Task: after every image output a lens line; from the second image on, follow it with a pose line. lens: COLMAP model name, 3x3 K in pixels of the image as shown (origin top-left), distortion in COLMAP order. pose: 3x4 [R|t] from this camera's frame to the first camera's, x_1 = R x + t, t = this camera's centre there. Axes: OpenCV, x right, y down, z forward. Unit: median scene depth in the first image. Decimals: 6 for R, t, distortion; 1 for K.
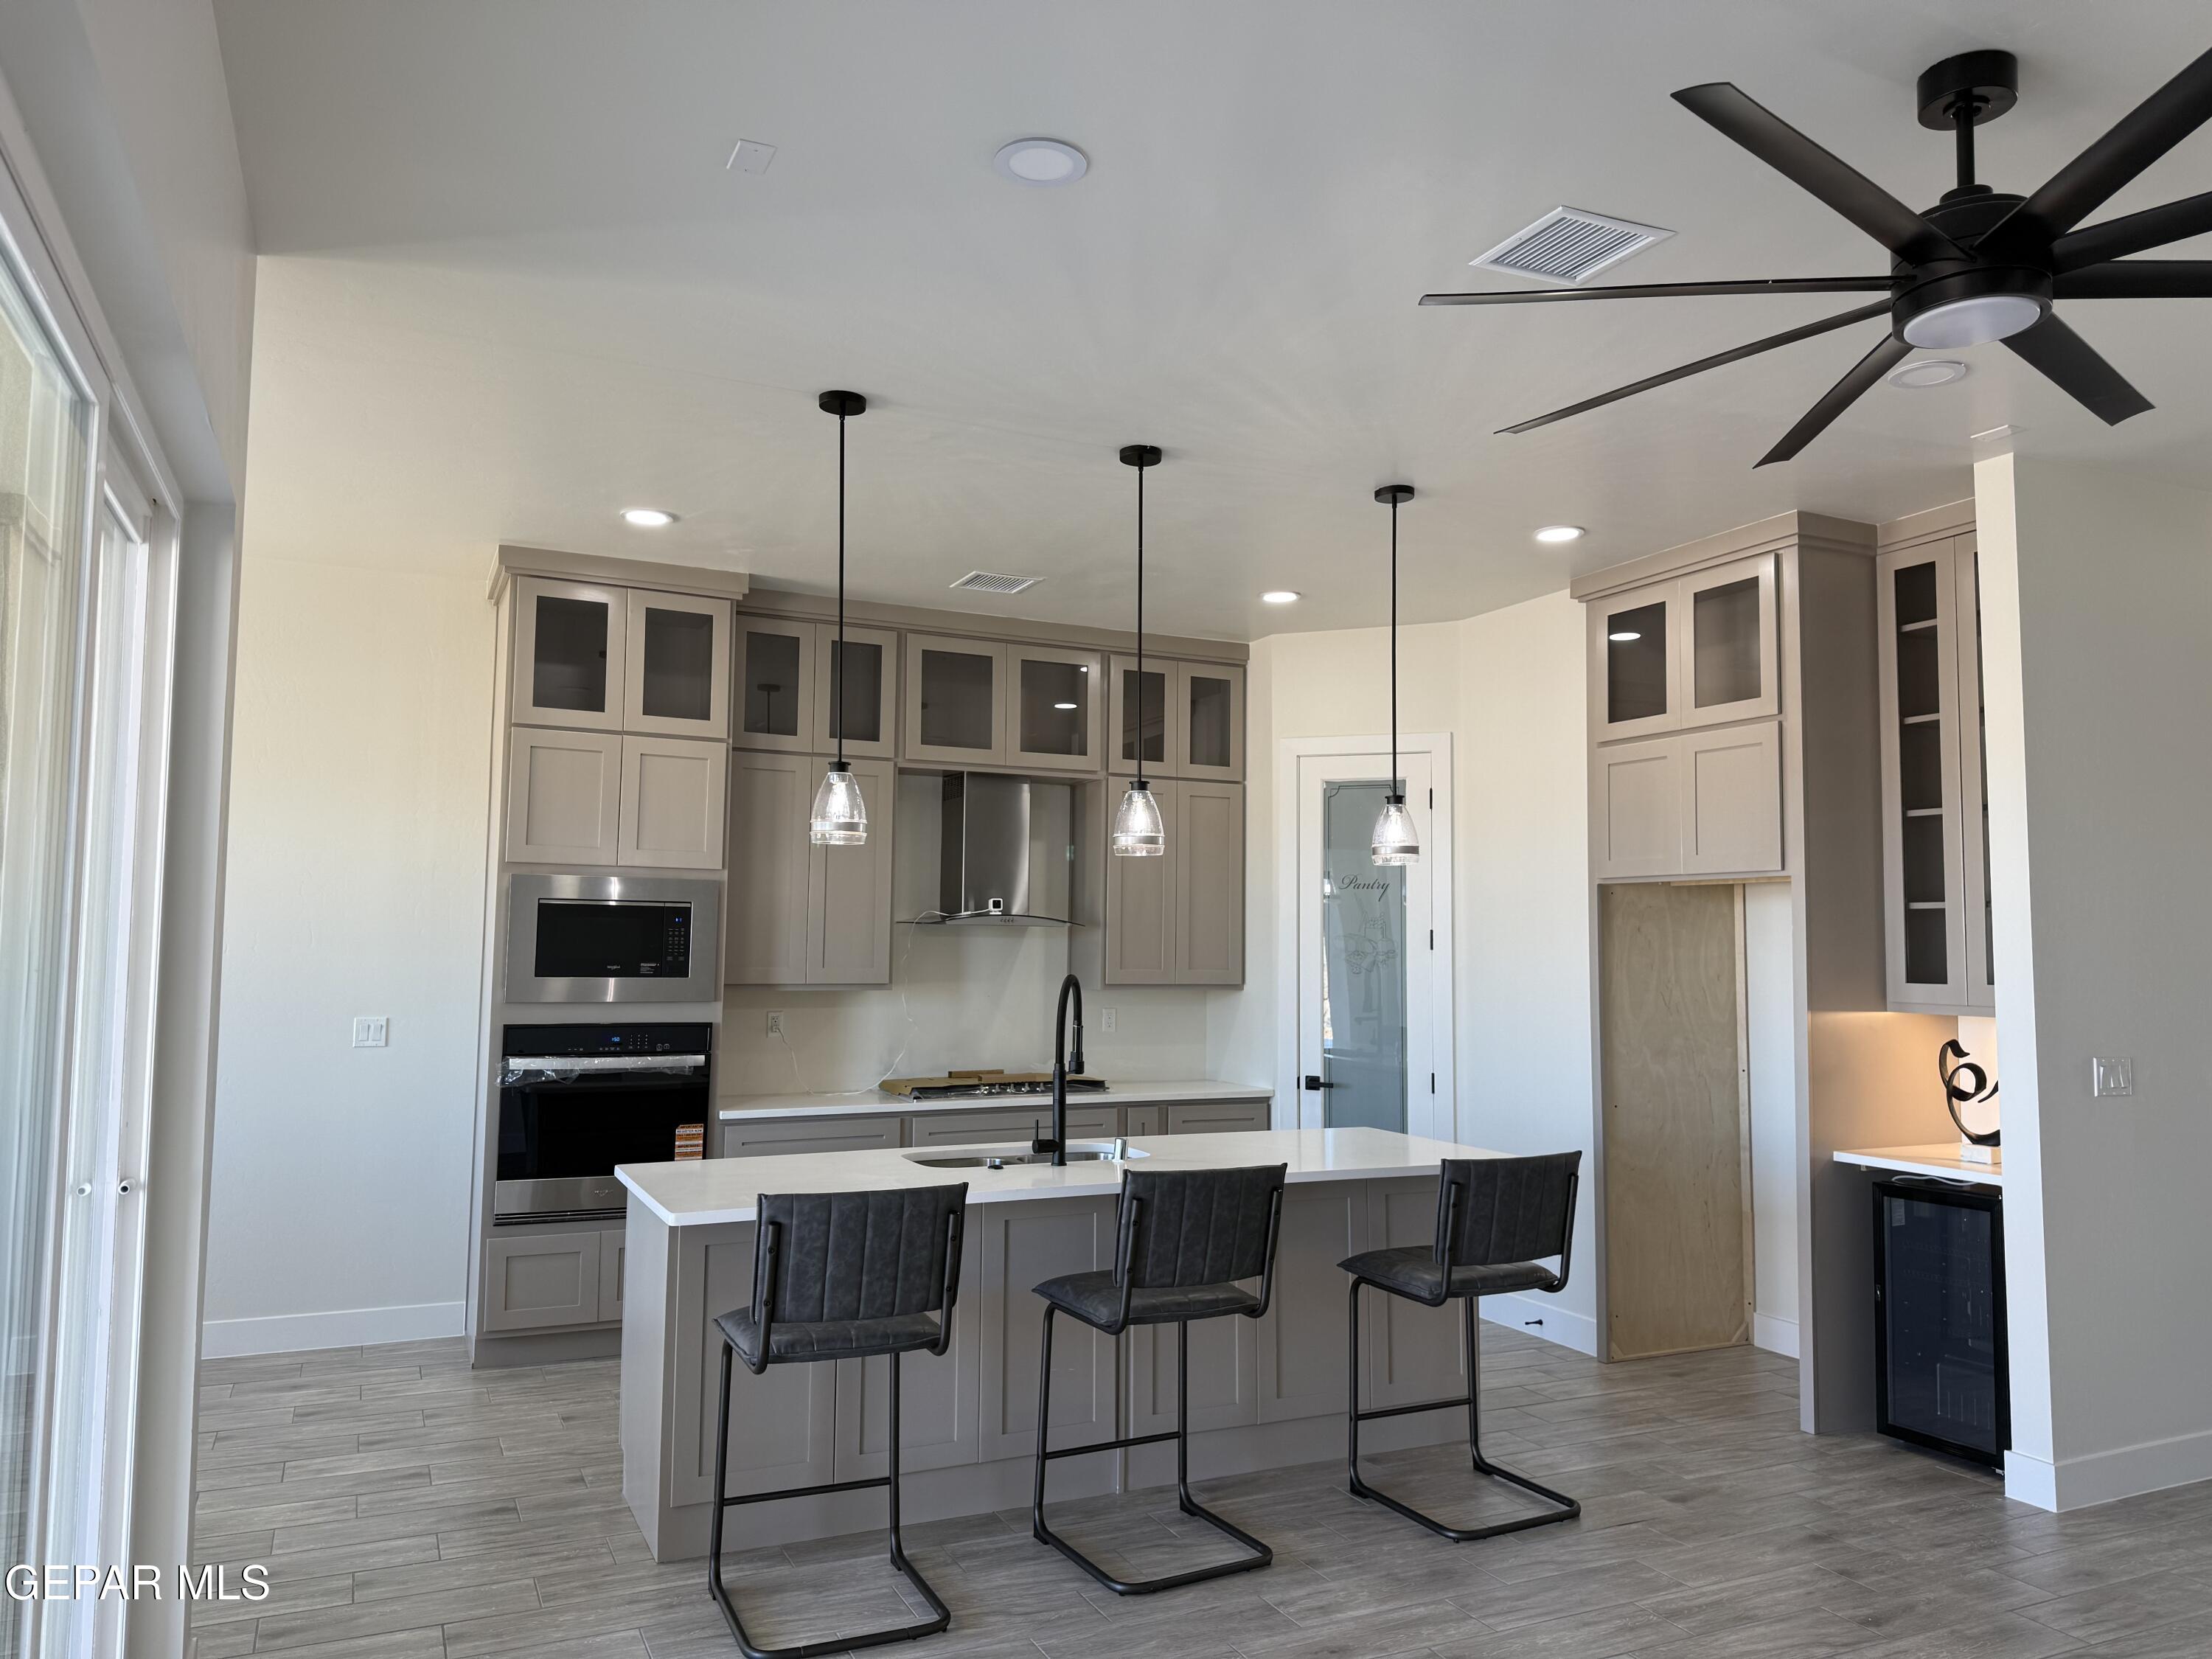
lens RADIAL K [[1618.9, 0, 1097.8], [0, 1618.9, 847.4], [0, 0, 1]] dist [0.102857, -0.004708]
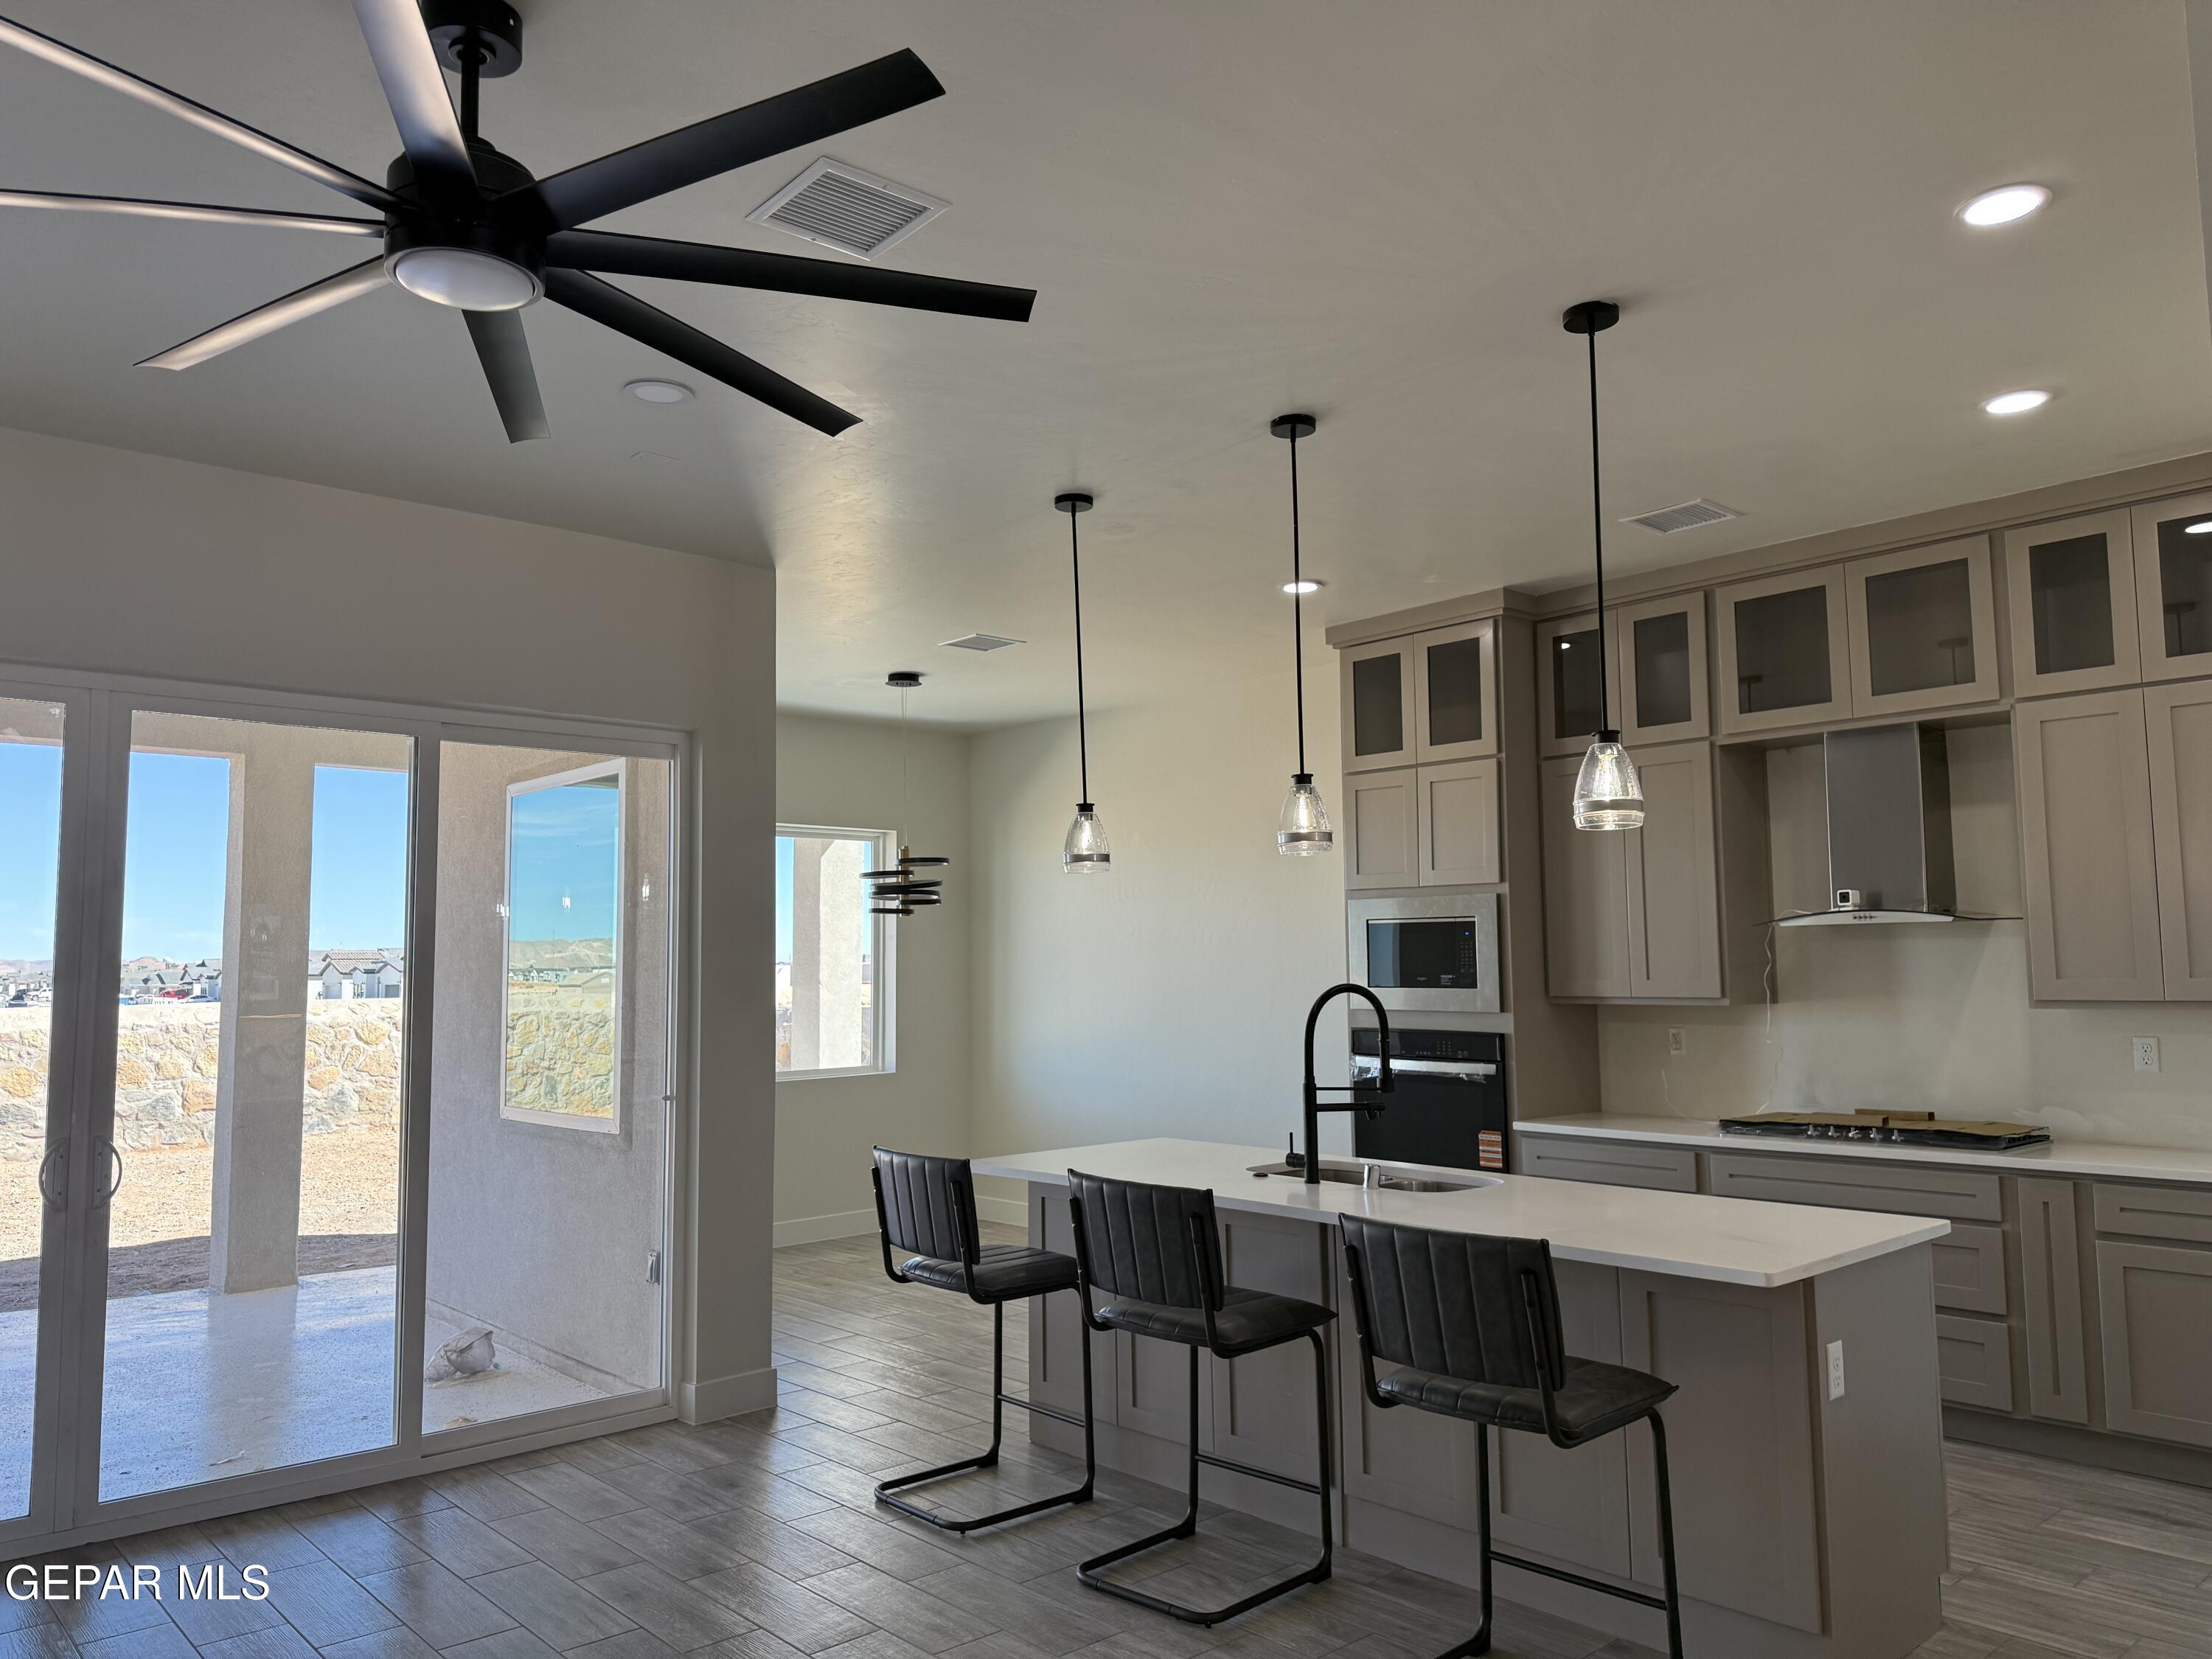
lens RADIAL K [[1618.9, 0, 1095.7], [0, 1618.9, 827.1], [0, 0, 1]] dist [0.102857, -0.004708]
pose [[0.253686, -0.103652, -0.961717, 0.690897], [0.079388, 0.993119, -0.086095, 0.046991], [0.964023, -0.054508, 0.260169, 0.494428]]
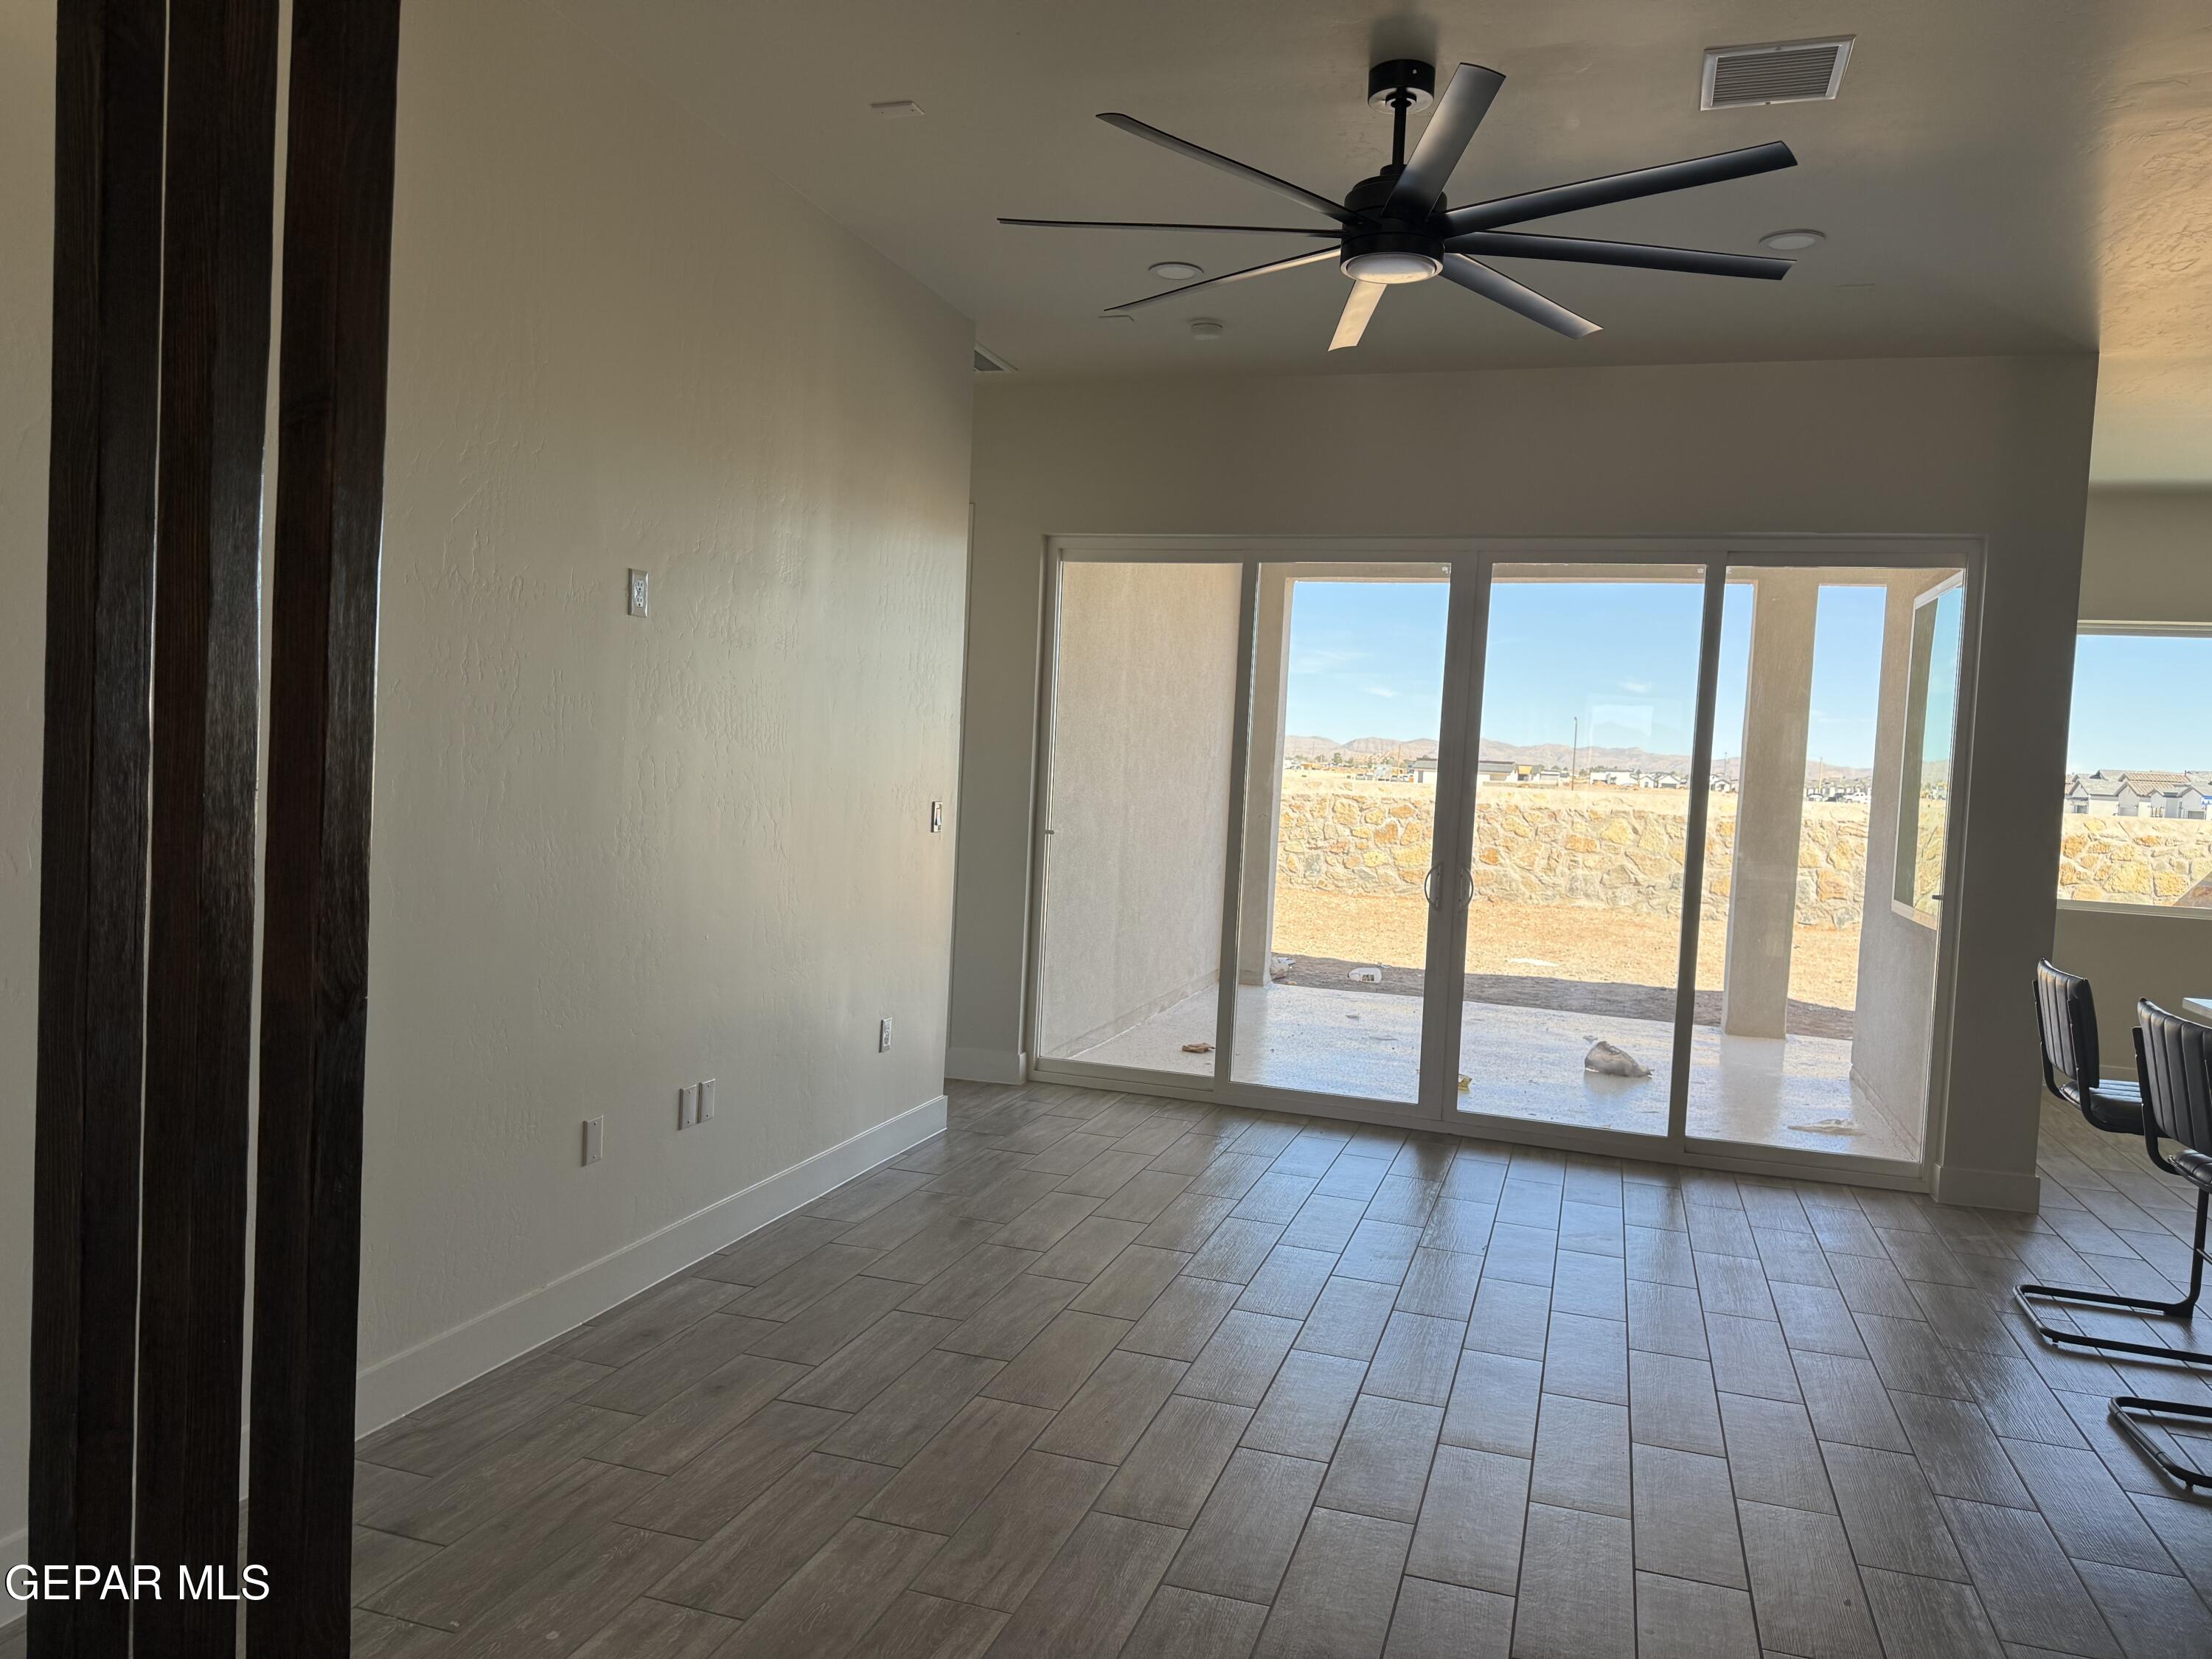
lens RADIAL K [[1618.9, 0, 1107.3], [0, 1618.9, 825.4], [0, 0, 1]] dist [0.102857, -0.004708]
pose [[-0.673383, -0.017946, -0.739076, 0.775367], [-0.010937, 0.999838, -0.014314, 0.077457], [0.739213, -0.001556, -0.673470, 0.801480]]
